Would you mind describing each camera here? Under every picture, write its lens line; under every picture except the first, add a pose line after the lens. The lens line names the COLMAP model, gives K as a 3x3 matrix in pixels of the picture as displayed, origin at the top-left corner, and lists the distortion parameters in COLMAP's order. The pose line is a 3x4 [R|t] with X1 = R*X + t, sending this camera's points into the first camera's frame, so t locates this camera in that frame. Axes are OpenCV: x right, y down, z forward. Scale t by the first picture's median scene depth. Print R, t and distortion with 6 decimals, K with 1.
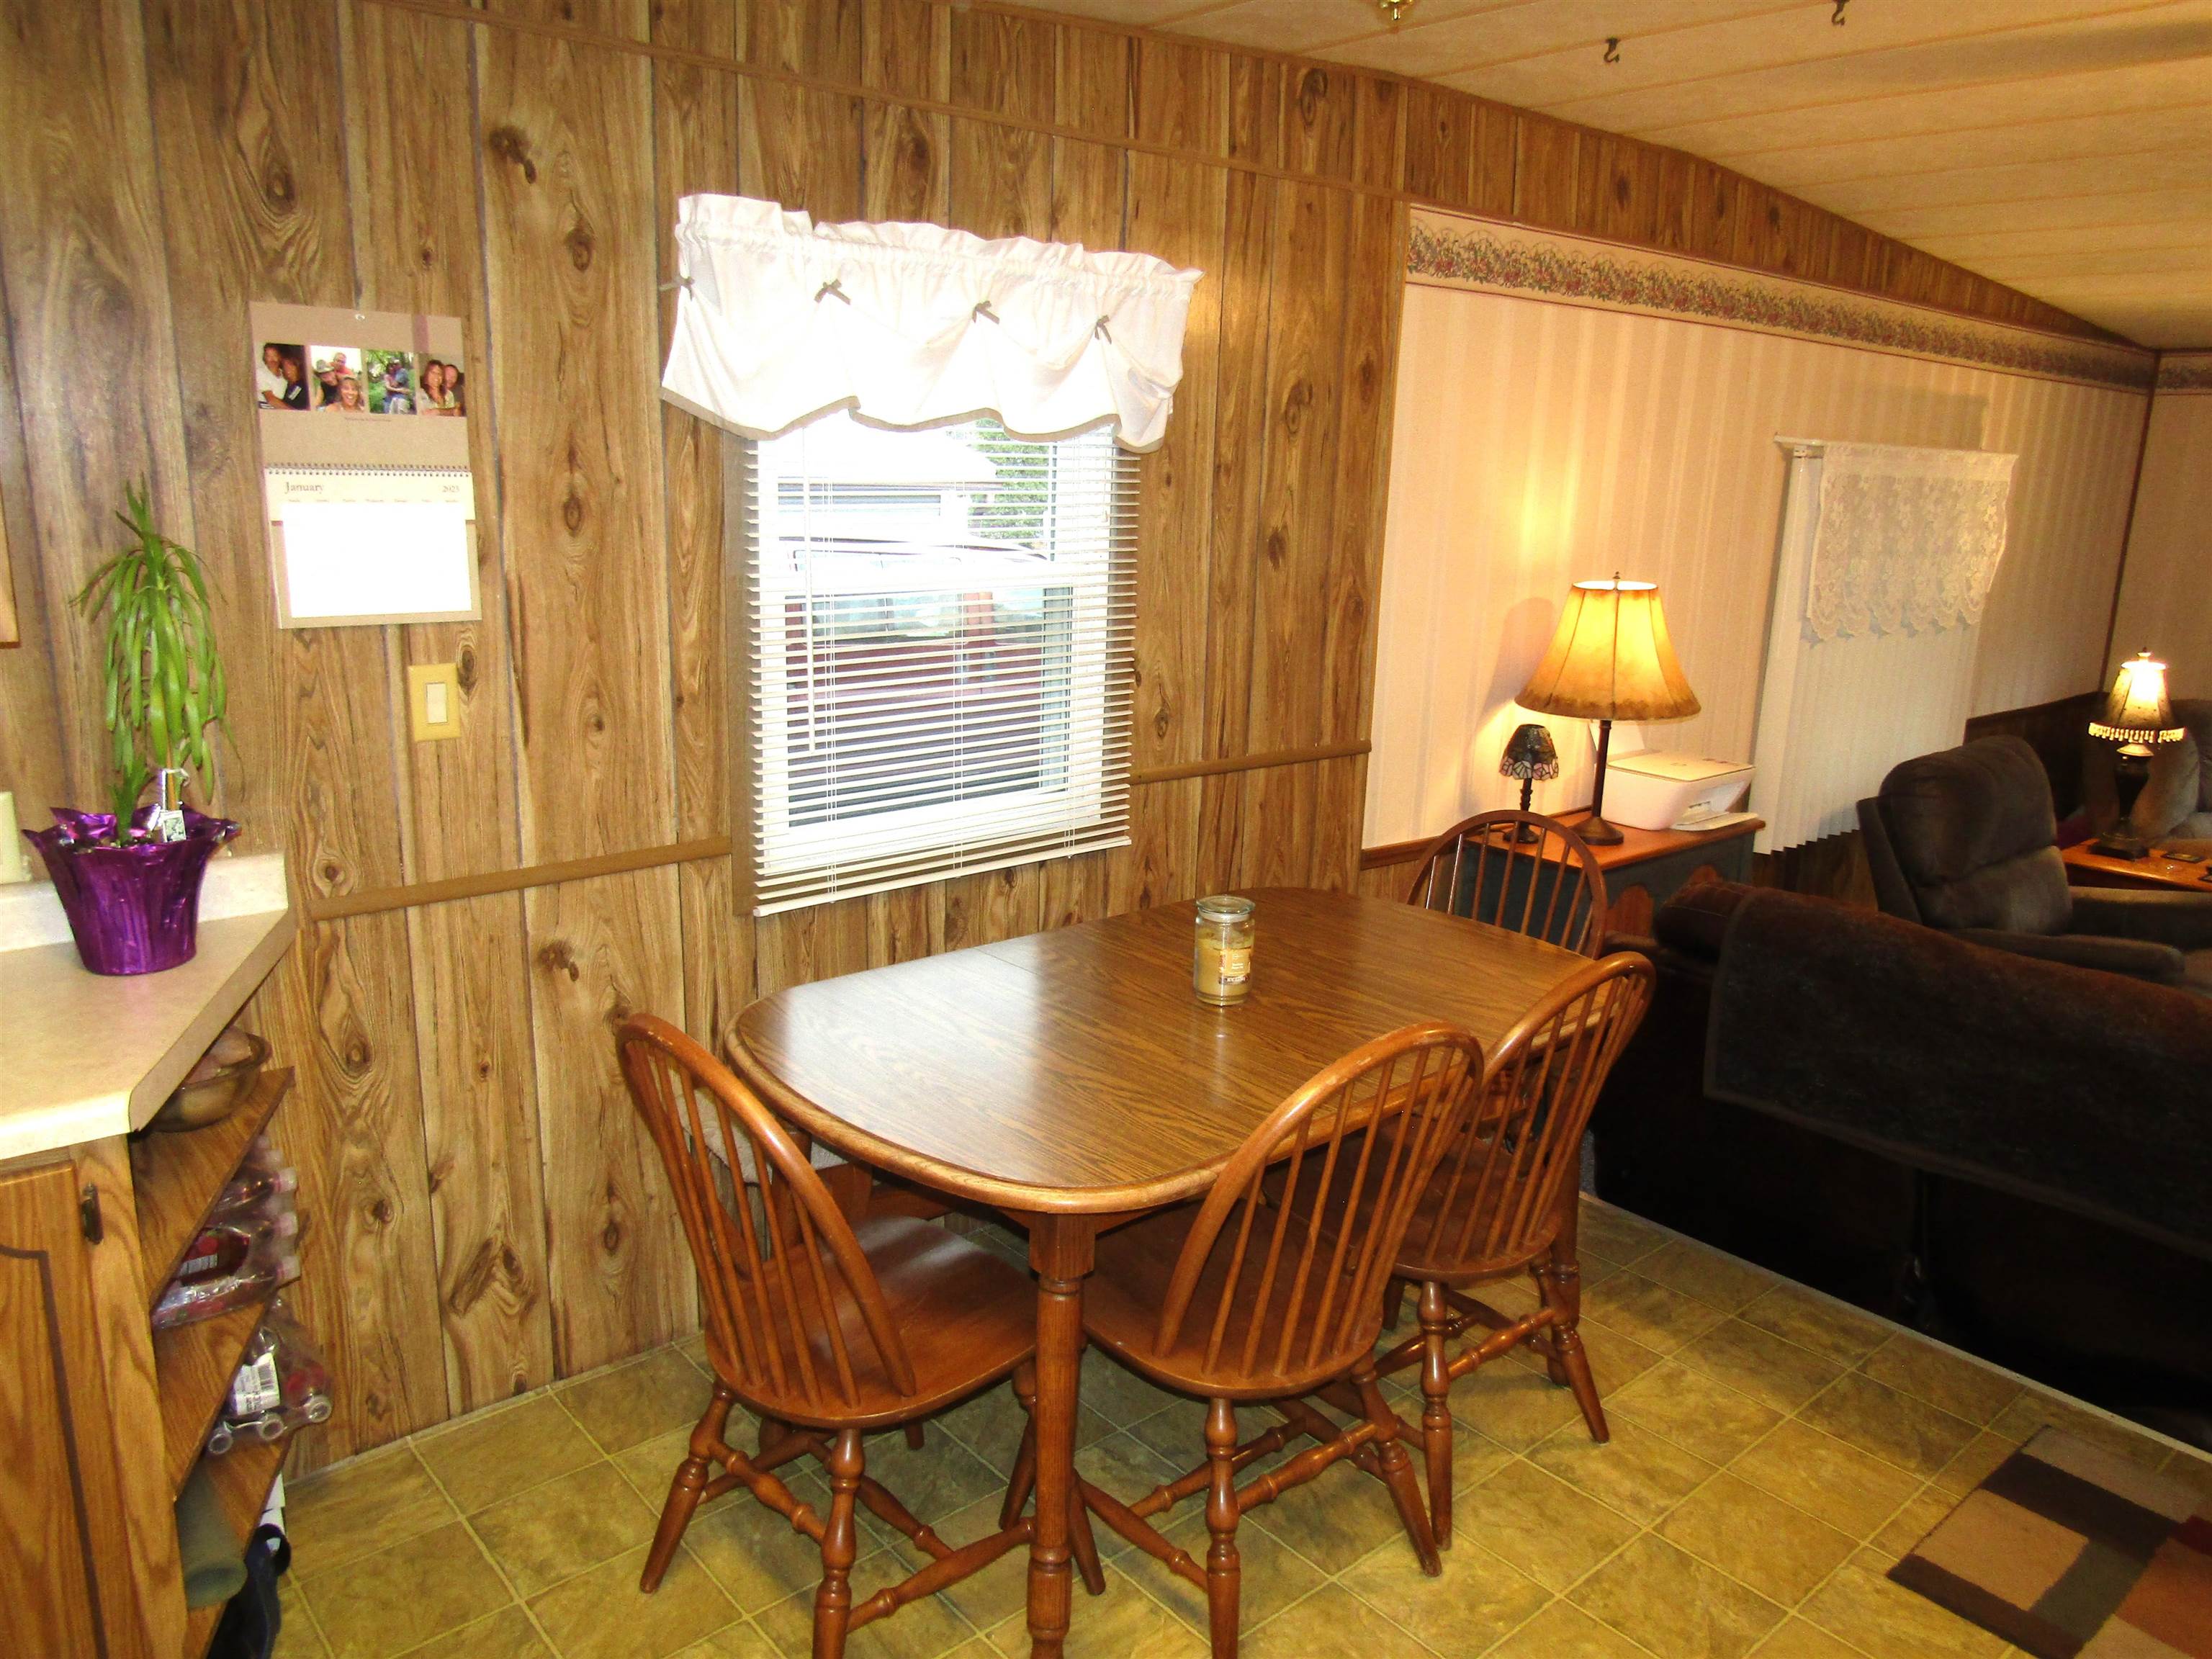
lens RADIAL K [[1573.5, 0, 1106.0], [0, 1573.5, 829.5], [0, 0, 1]] dist [-0.002760, -0.000964]
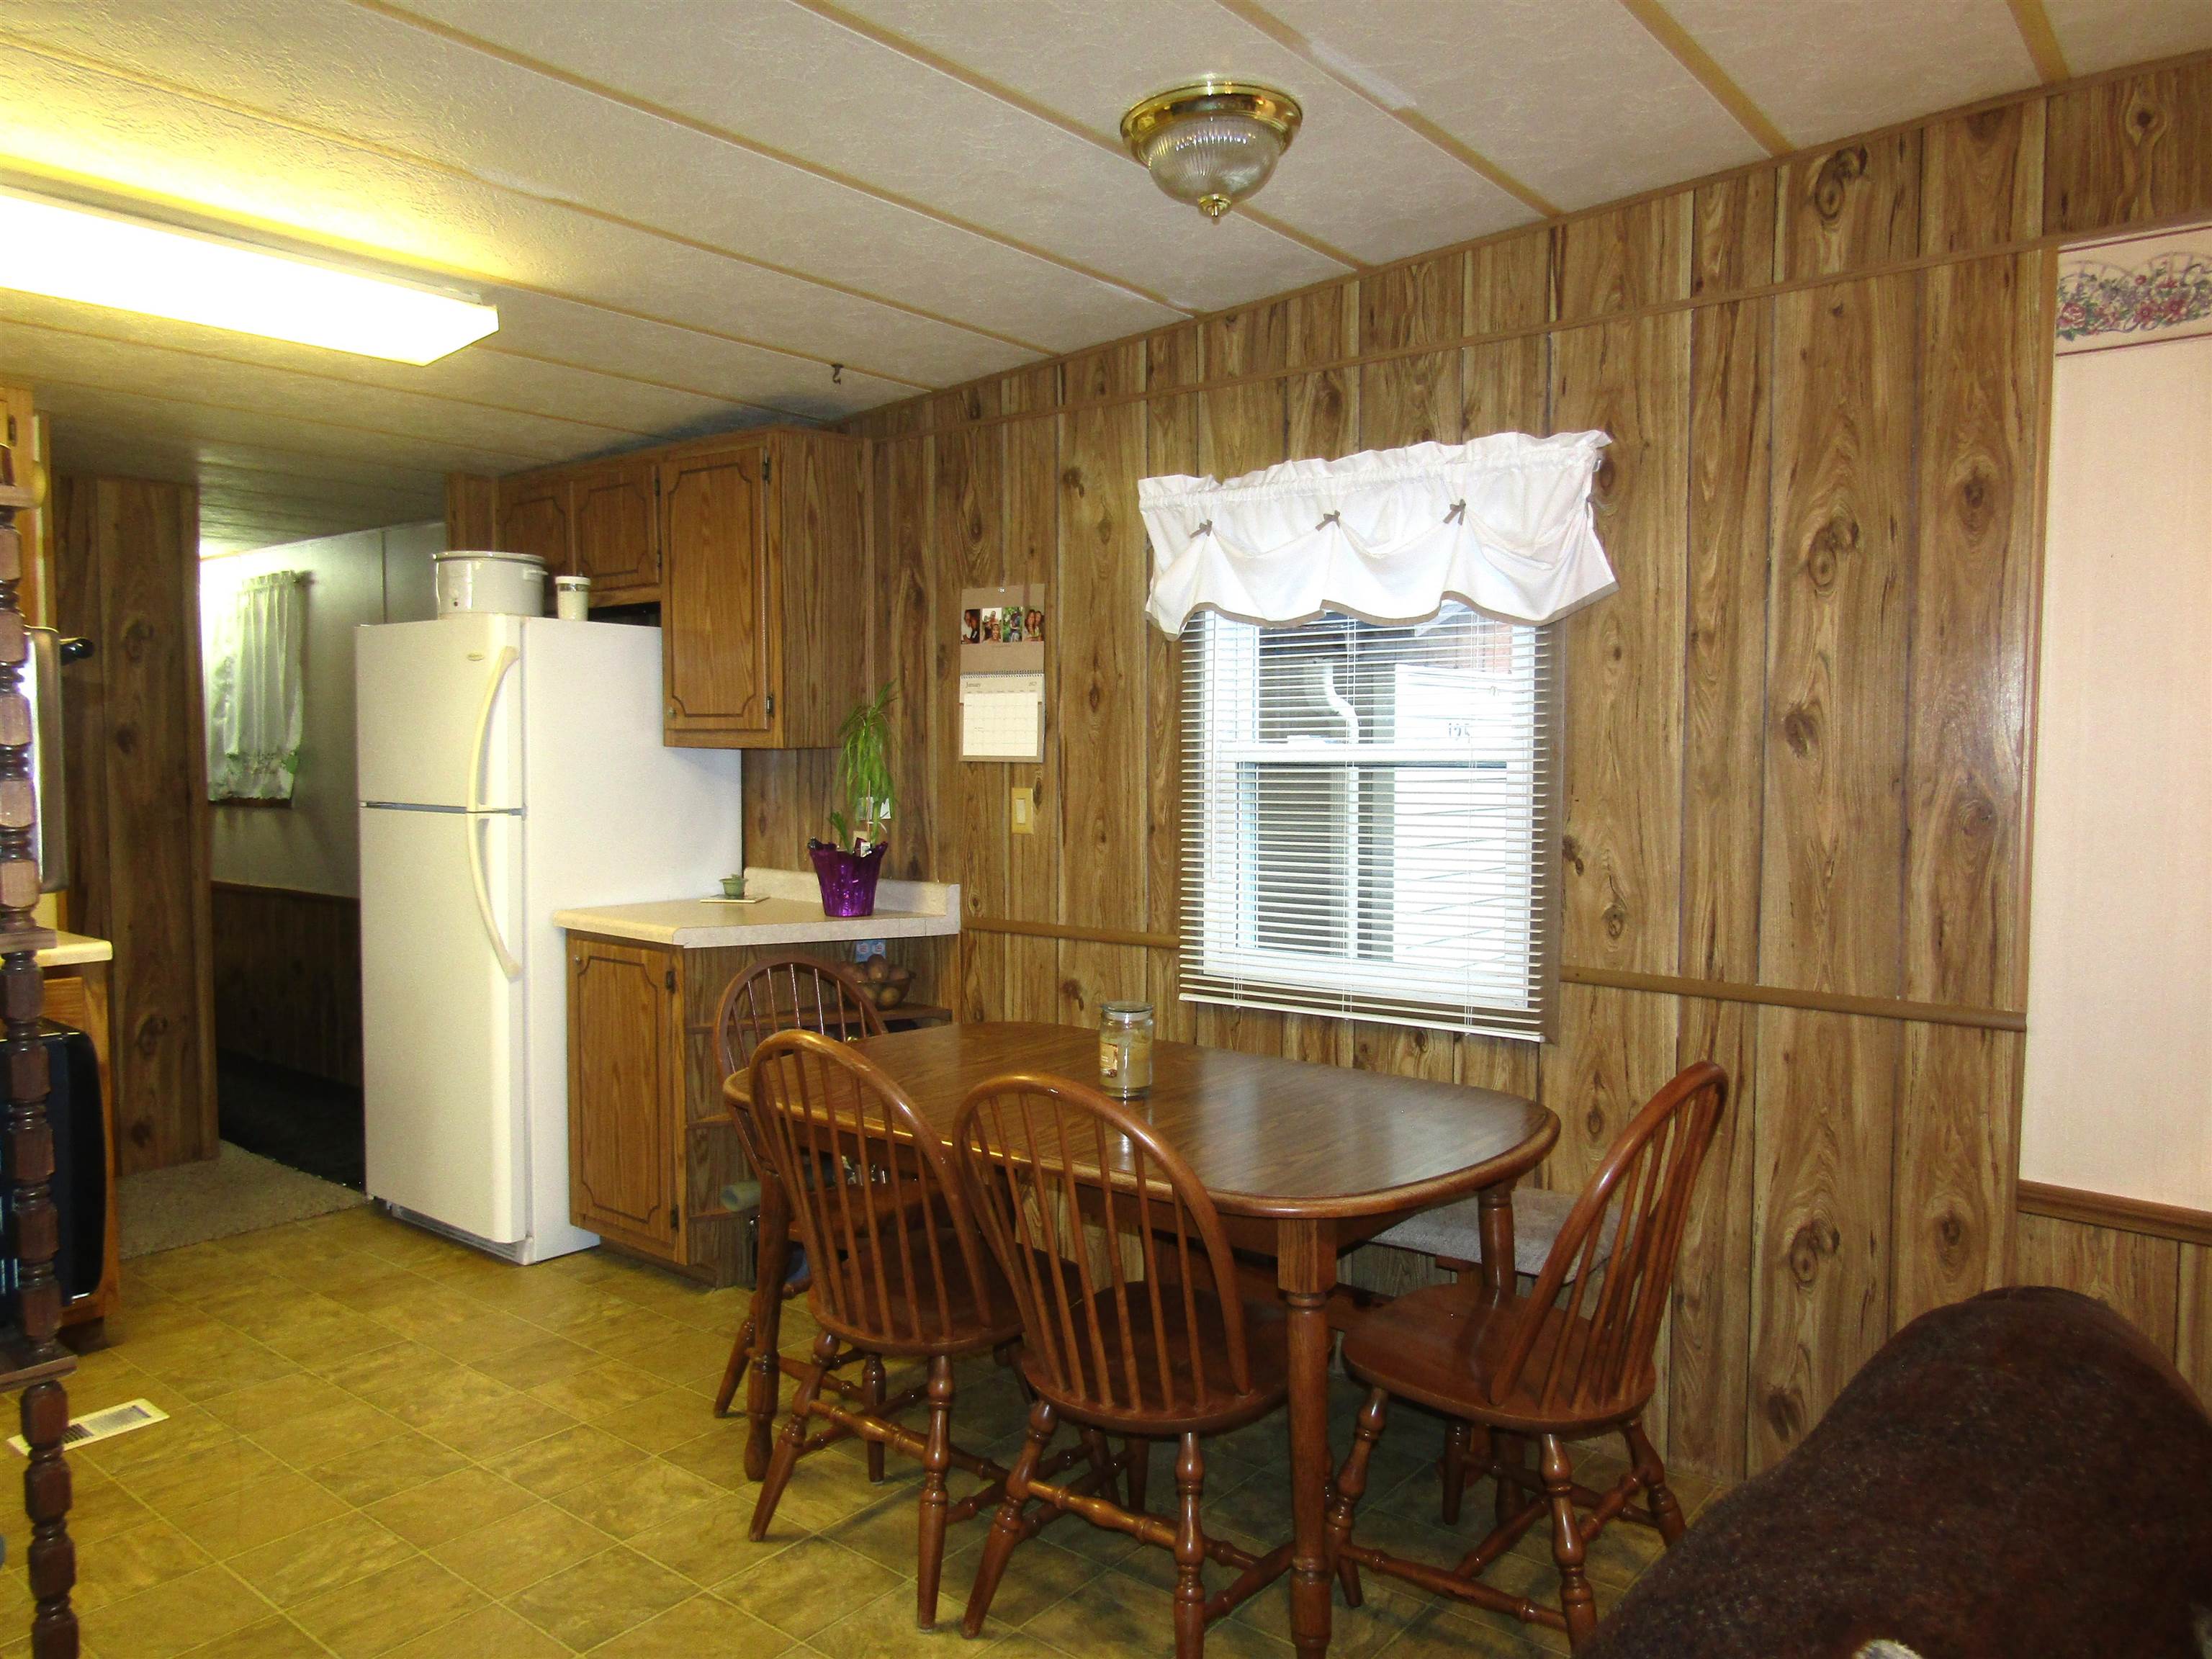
lens RADIAL K [[1573.5, 0, 1106.0], [0, 1573.5, 829.5], [0, 0, 1]] dist [-0.002760, -0.000964]
pose [[0.186627, 0.028428, -0.982019, 1.100543], [-0.225137, 0.974218, -0.014584, -0.052167], [0.956286, 0.223811, 0.188216, 0.703855]]
